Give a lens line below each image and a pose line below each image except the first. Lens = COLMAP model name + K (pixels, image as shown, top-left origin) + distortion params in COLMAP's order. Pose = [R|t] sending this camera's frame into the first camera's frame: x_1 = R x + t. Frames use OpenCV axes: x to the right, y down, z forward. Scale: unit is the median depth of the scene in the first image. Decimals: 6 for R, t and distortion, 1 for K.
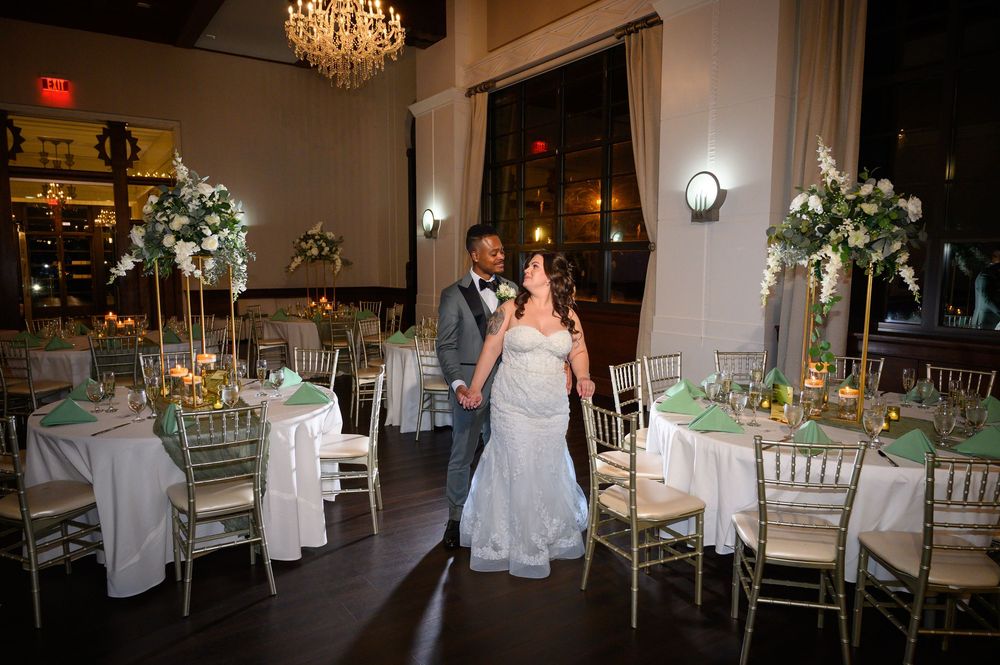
lens RADIAL K [[669.8, 0, 500.0], [0, 669.8, 332.5], [0, 0, 1]] dist [-0.007361, -0.002722]
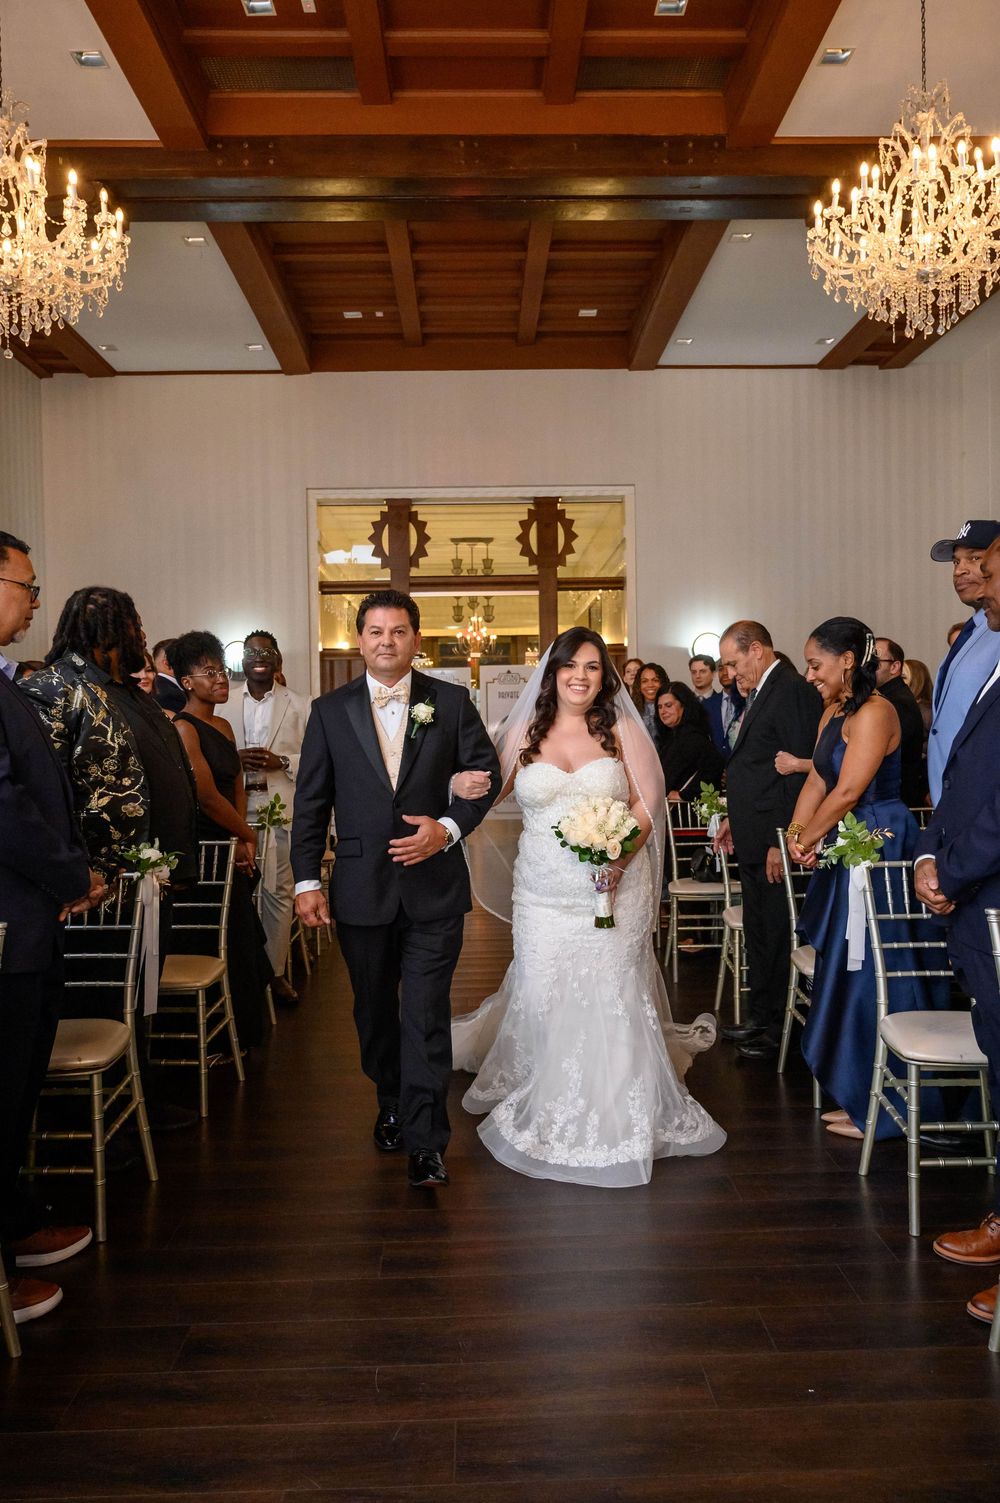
lens RADIAL K [[1095.5, 0, 500.0], [0, 1095.5, 751.5], [0, 0, 1]] dist [-0.002115, -0.001771]
pose [[0.841904, -0.003102, -0.539619, -0.037954], [-0.038349, 0.997111, -0.065564, 0.008478], [0.538264, 0.075892, 0.839353, 0.109293]]
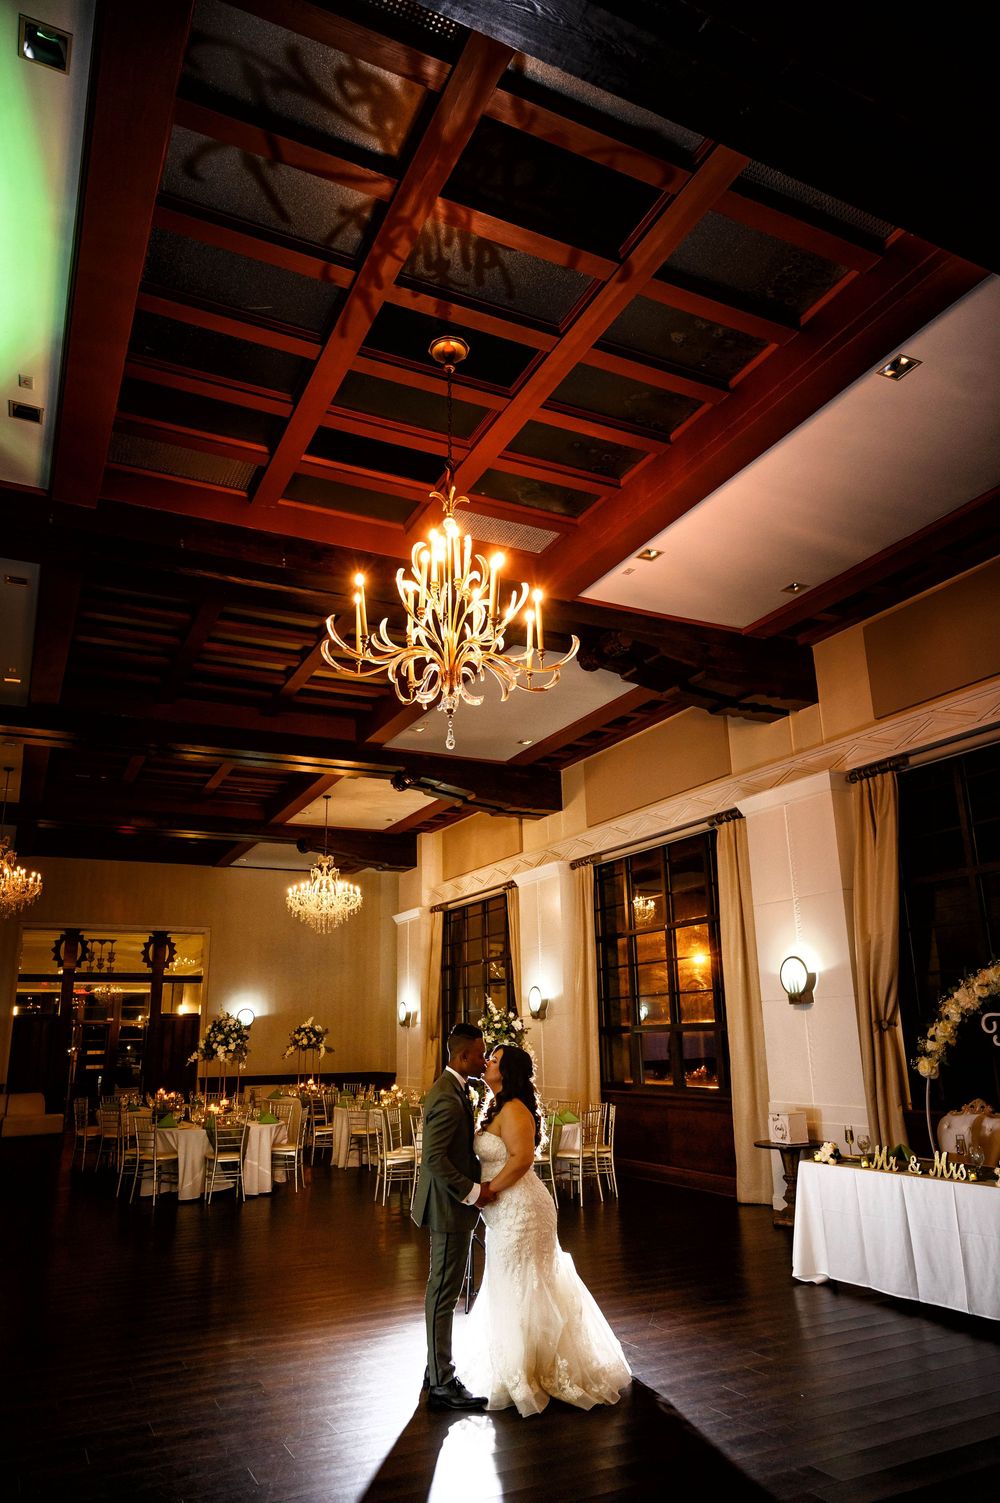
lens RADIAL K [[1006.7, 0, 500.0], [0, 1006.7, 751.5], [0, 0, 1]] dist [-0.007361, -0.002722]
pose [[0.989744, -0.059181, -0.130019, 0.356611], [0.006498, 0.927859, -0.372875, 0.079724], [0.142707, 0.368205, 0.918727, -0.872202]]
